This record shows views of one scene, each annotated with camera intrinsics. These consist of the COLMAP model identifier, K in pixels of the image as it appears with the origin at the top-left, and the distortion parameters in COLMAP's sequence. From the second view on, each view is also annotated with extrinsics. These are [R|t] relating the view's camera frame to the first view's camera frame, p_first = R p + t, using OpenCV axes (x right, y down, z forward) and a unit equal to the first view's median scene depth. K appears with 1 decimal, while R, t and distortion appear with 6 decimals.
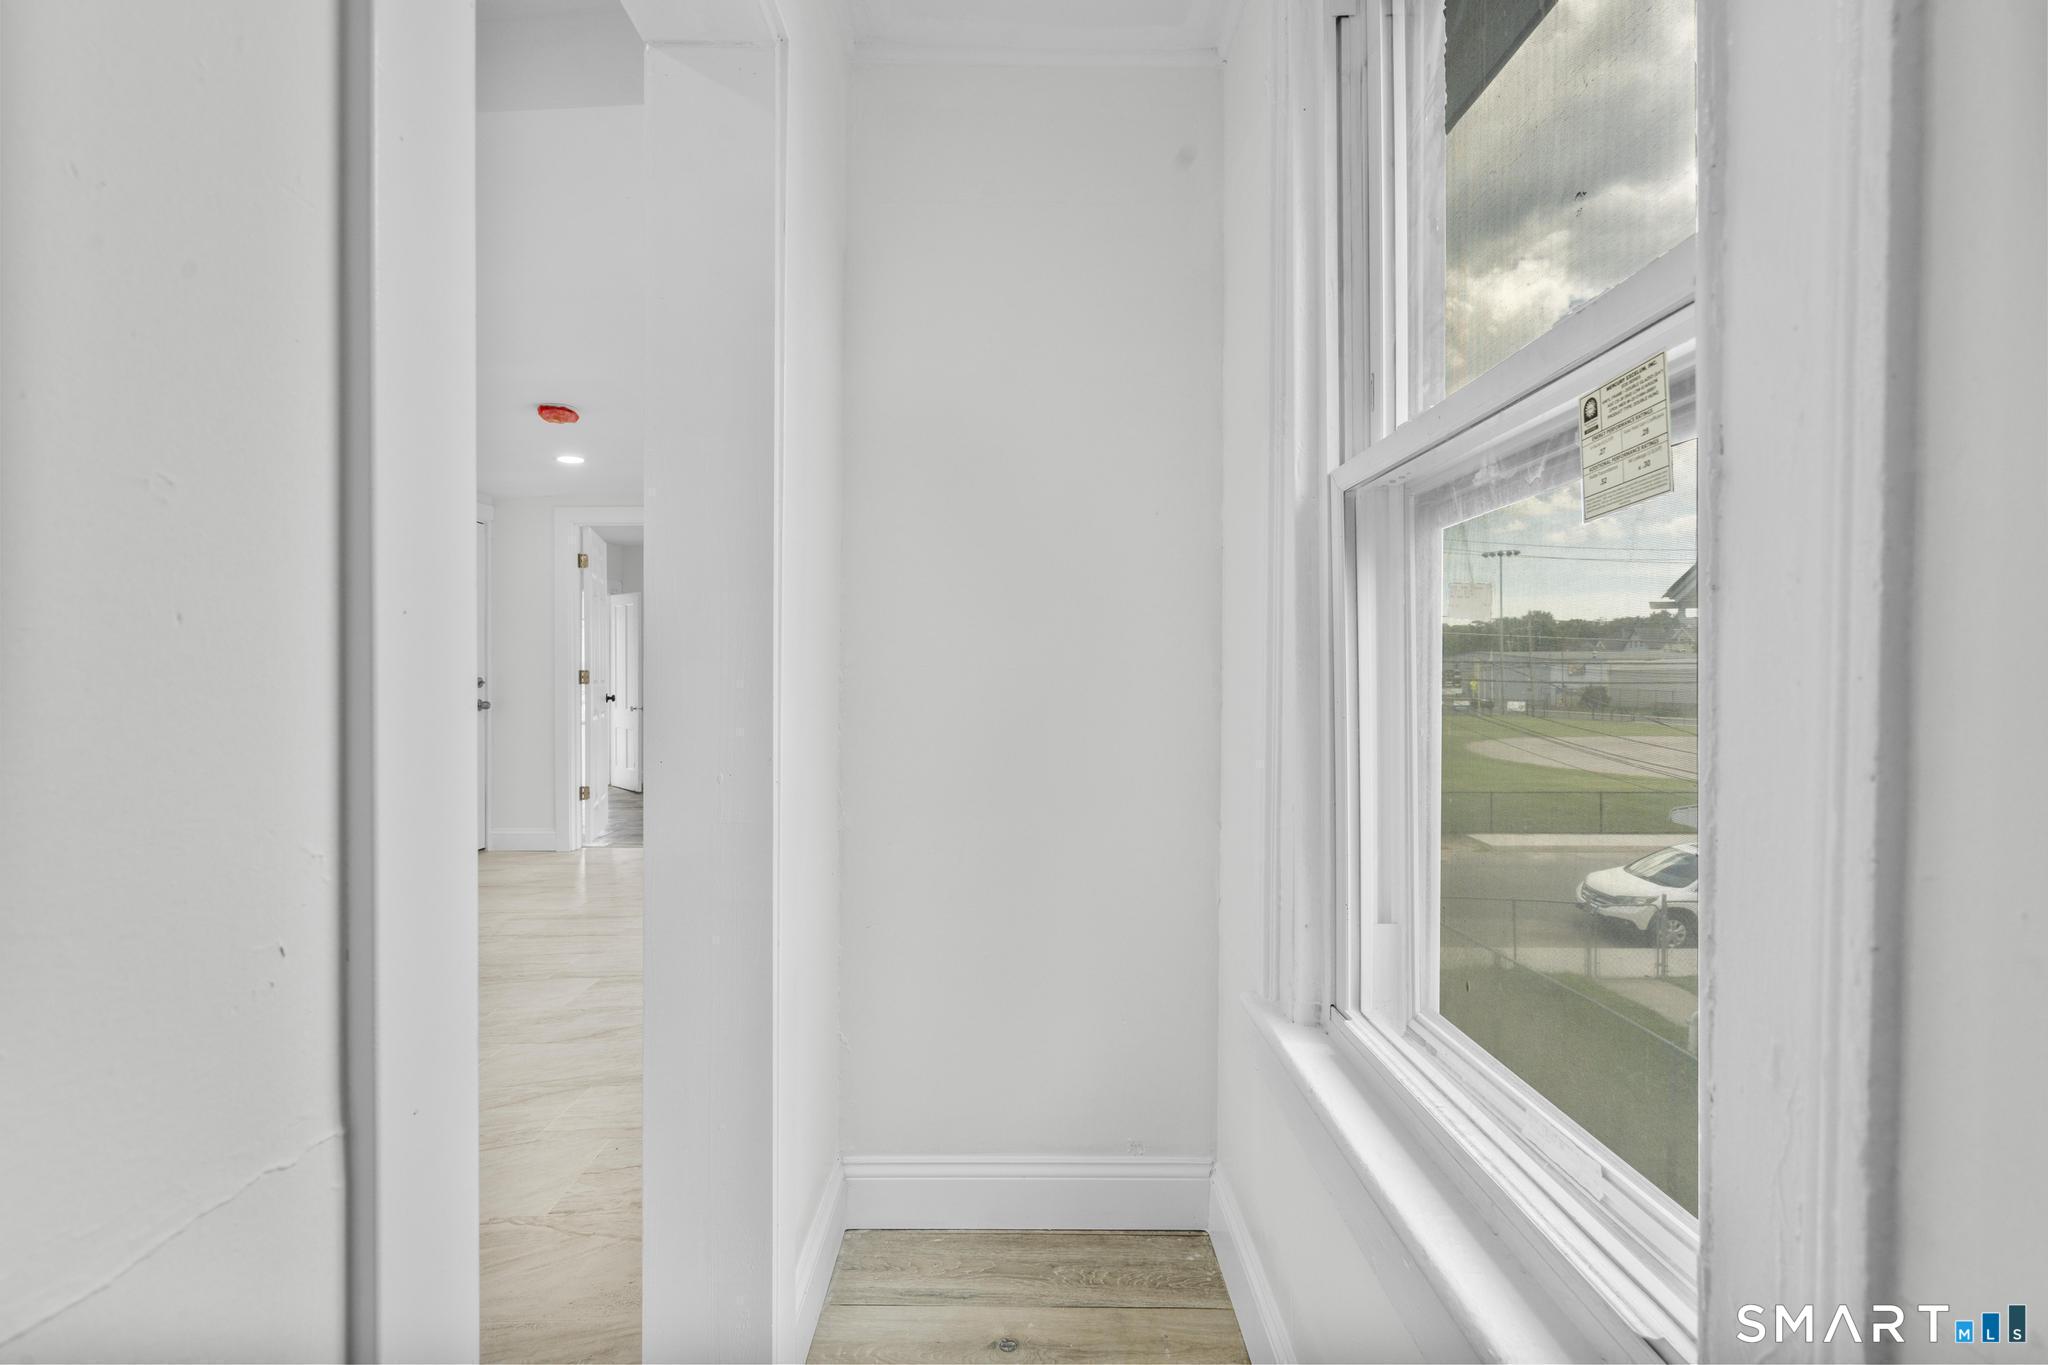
lens RADIAL K [[926.4, 0, 1008.7], [0, 926.4, 680.4], [0, 0, 1]] dist [-0.009770, 0.005317]
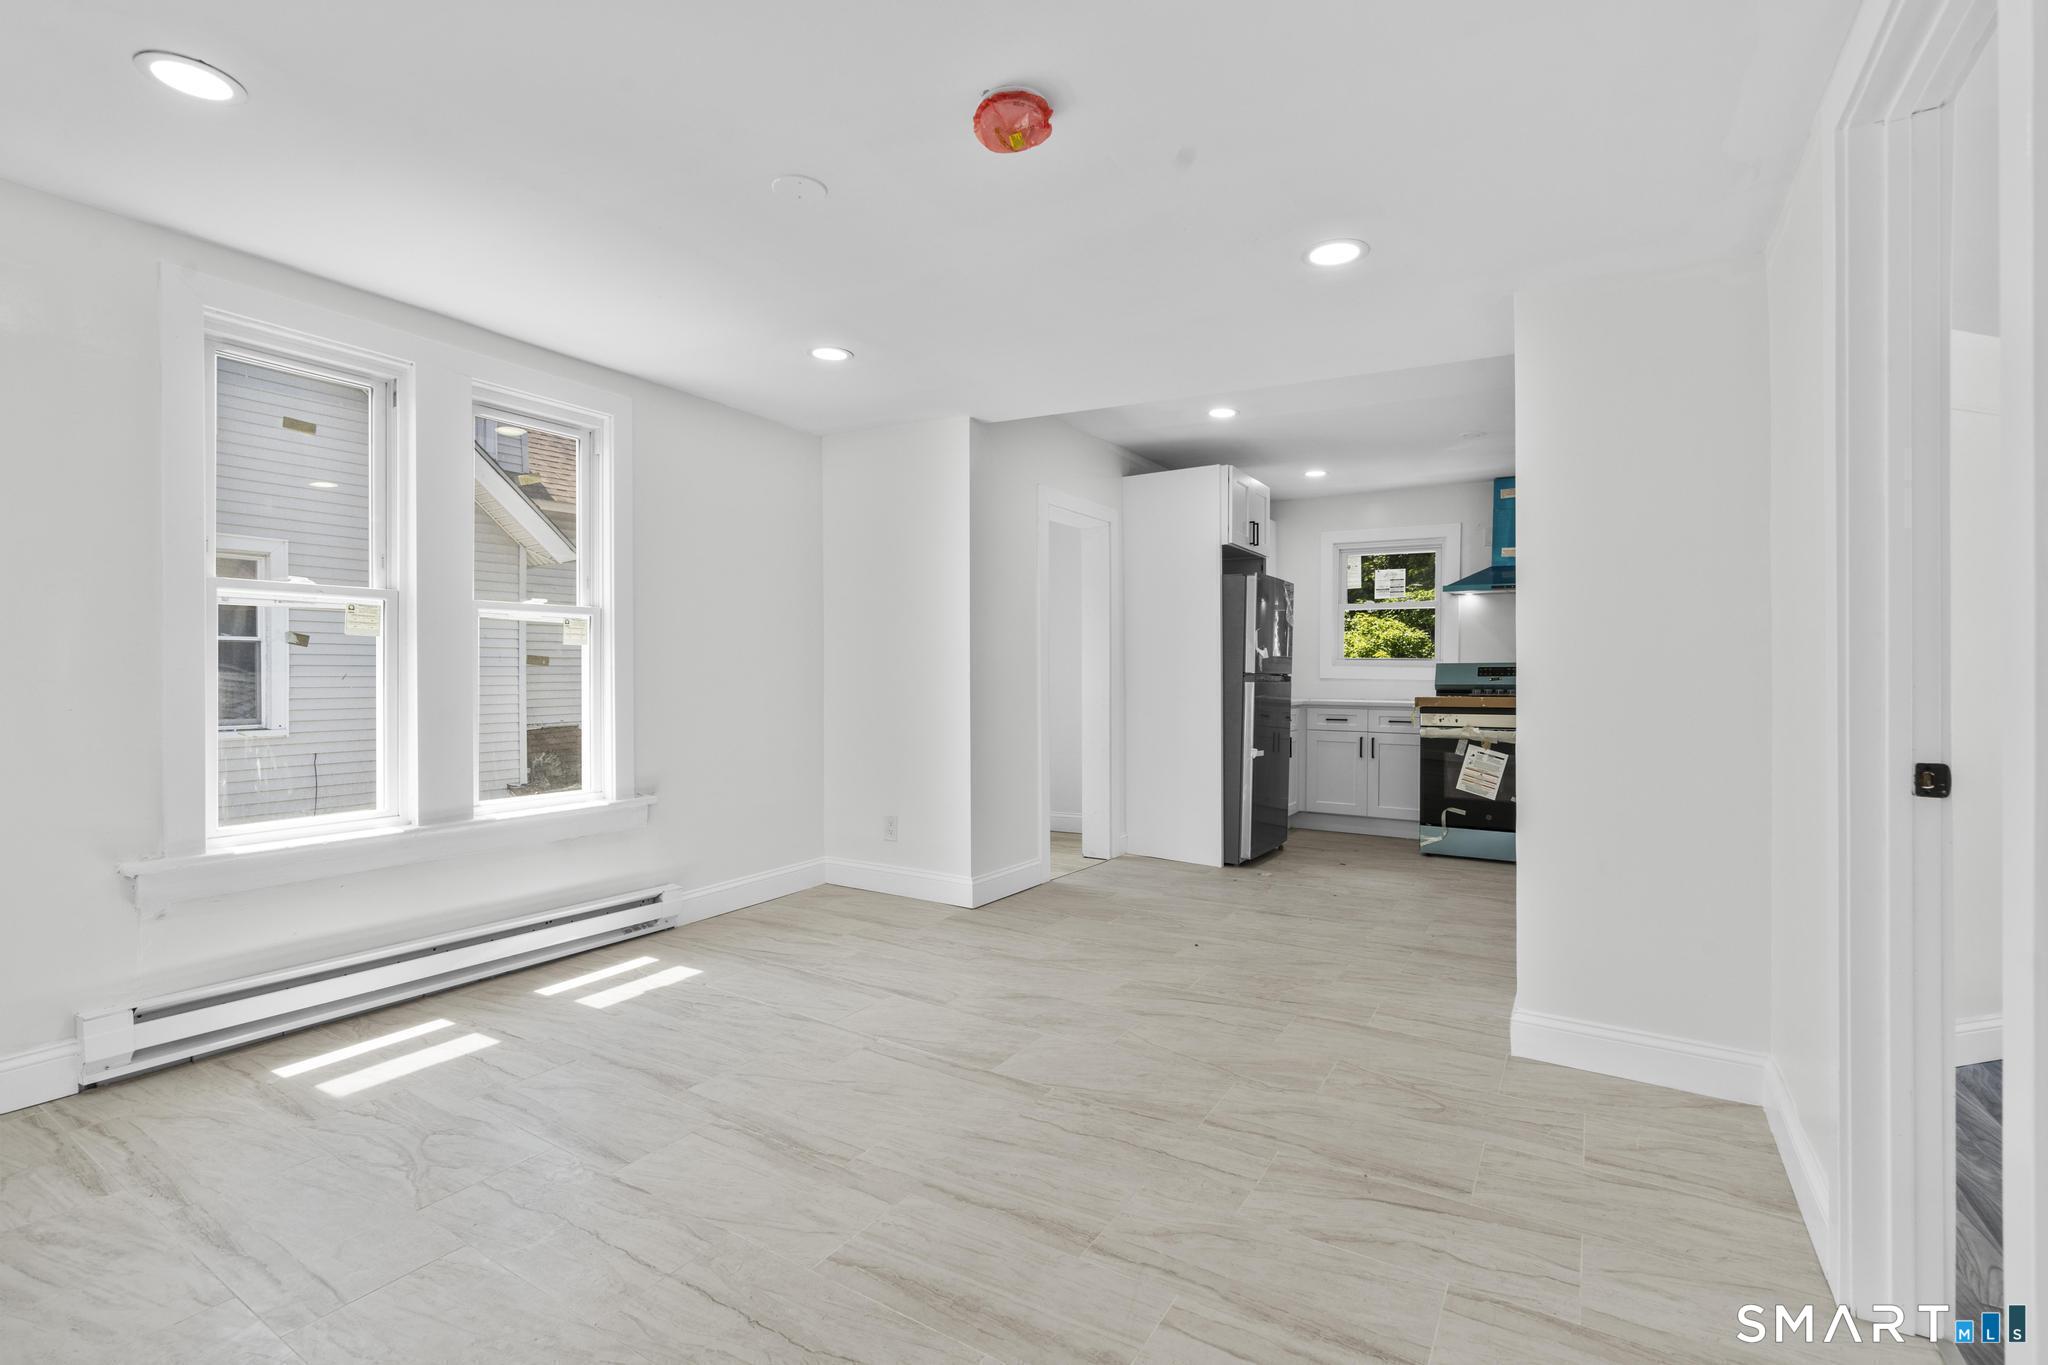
lens RADIAL K [[926.4, 0, 1008.7], [0, 926.4, 680.4], [0, 0, 1]] dist [-0.009770, 0.005317]
pose [[-0.852117, -0.007838, 0.523292, -0.860384], [-0.002949, 0.999944, 0.010174, -0.010167], [-0.523342, 0.007126, -0.852093, 1.659923]]
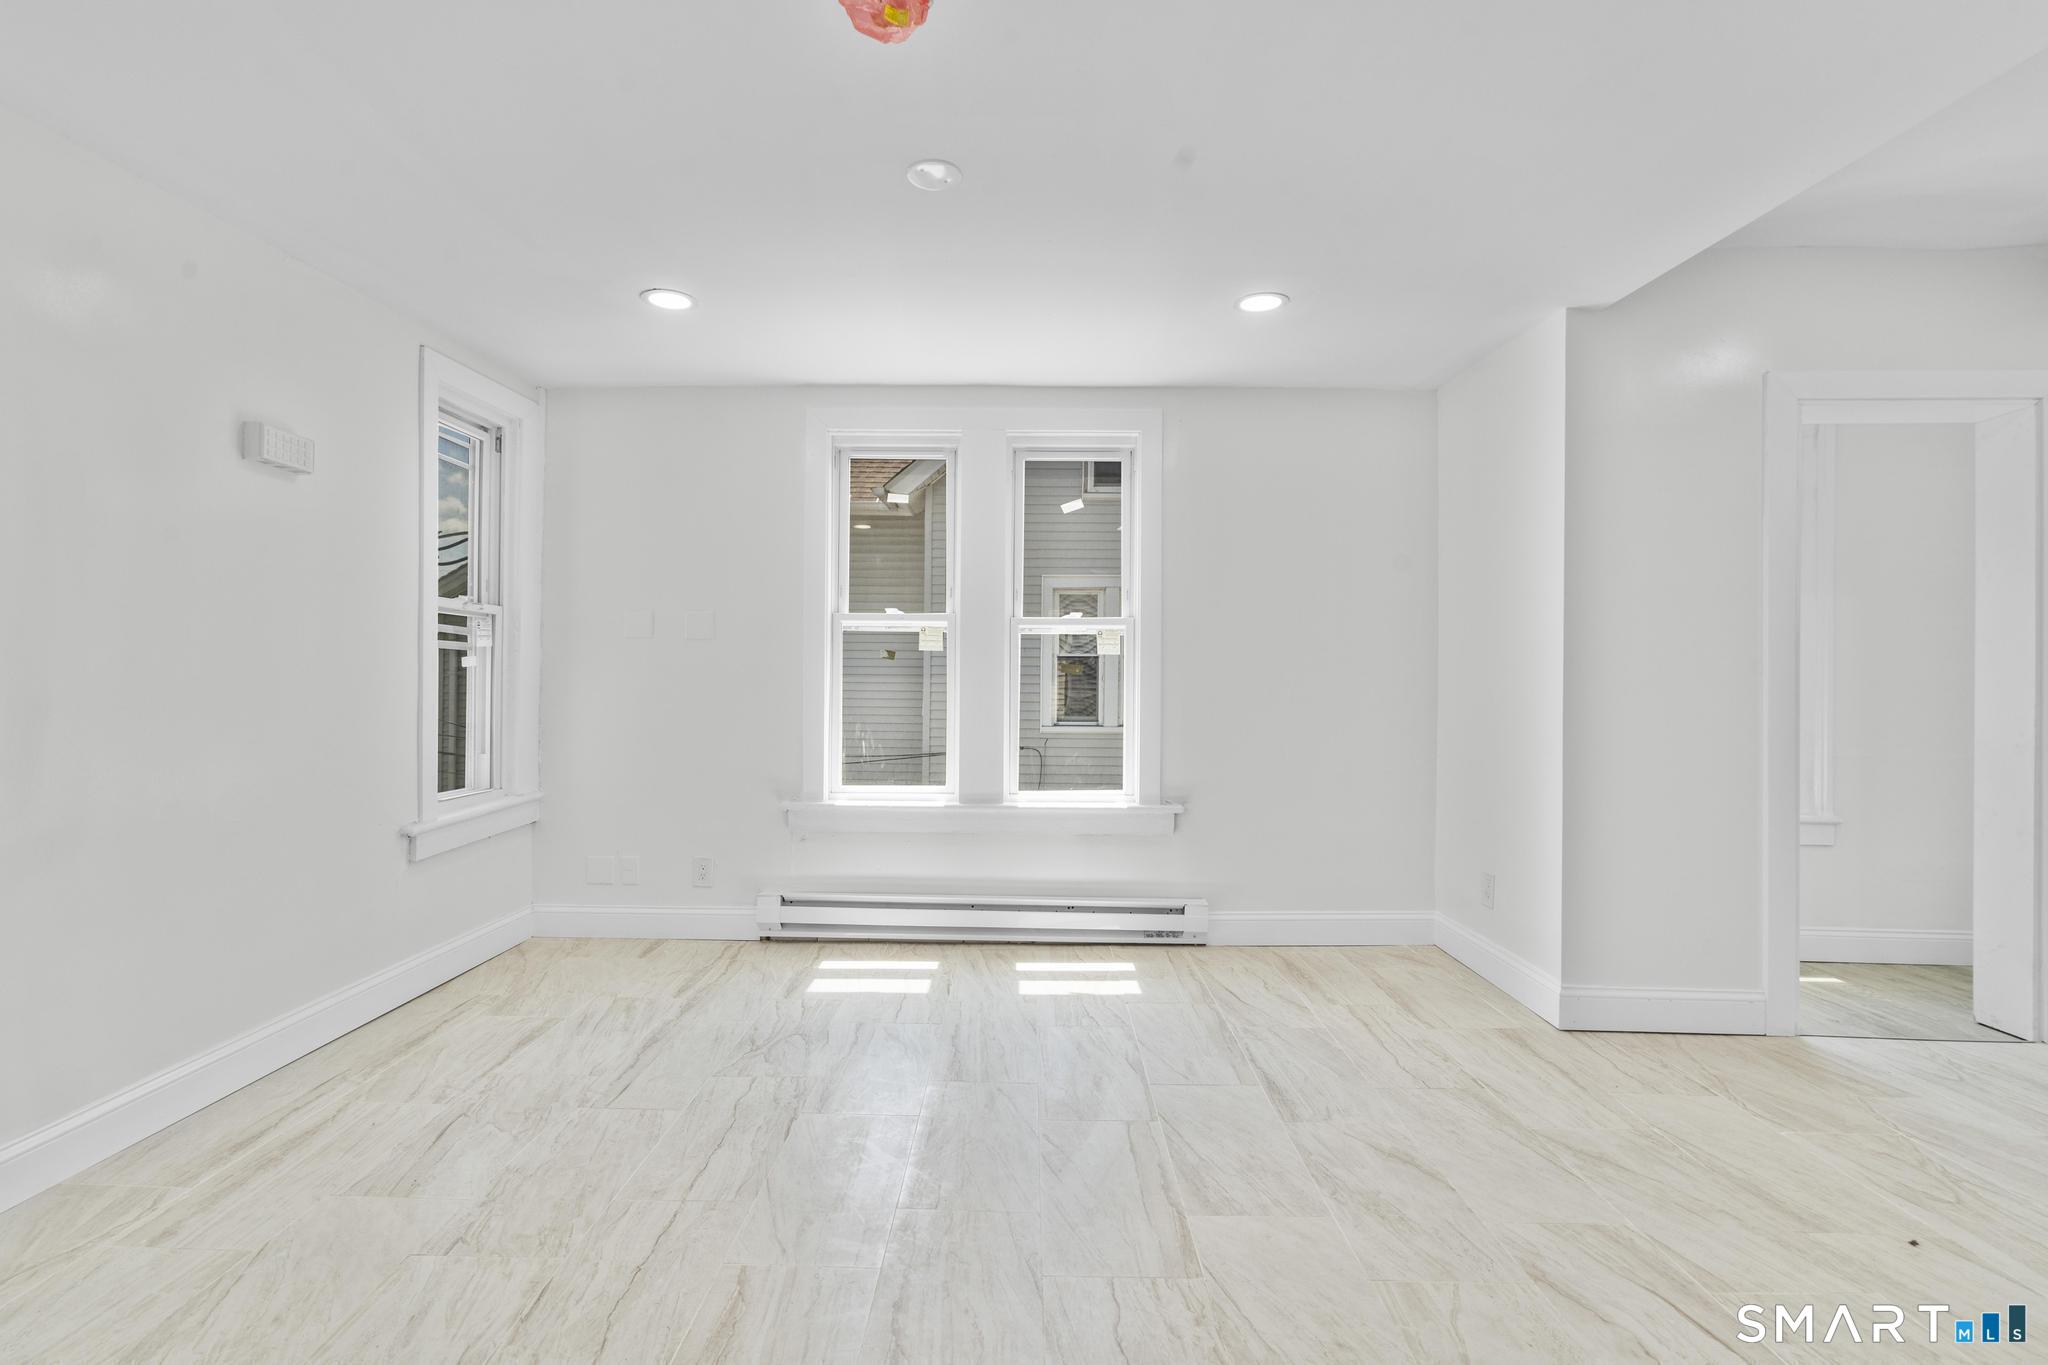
lens RADIAL K [[926.4, 0, 1008.7], [0, 926.4, 680.4], [0, 0, 1]] dist [-0.009770, 0.005317]
pose [[0.008486, -0.003430, 0.999958, -1.020035], [-0.005577, 0.999978, 0.003477, -0.009952], [-0.999948, -0.005606, 0.008466, 1.116813]]
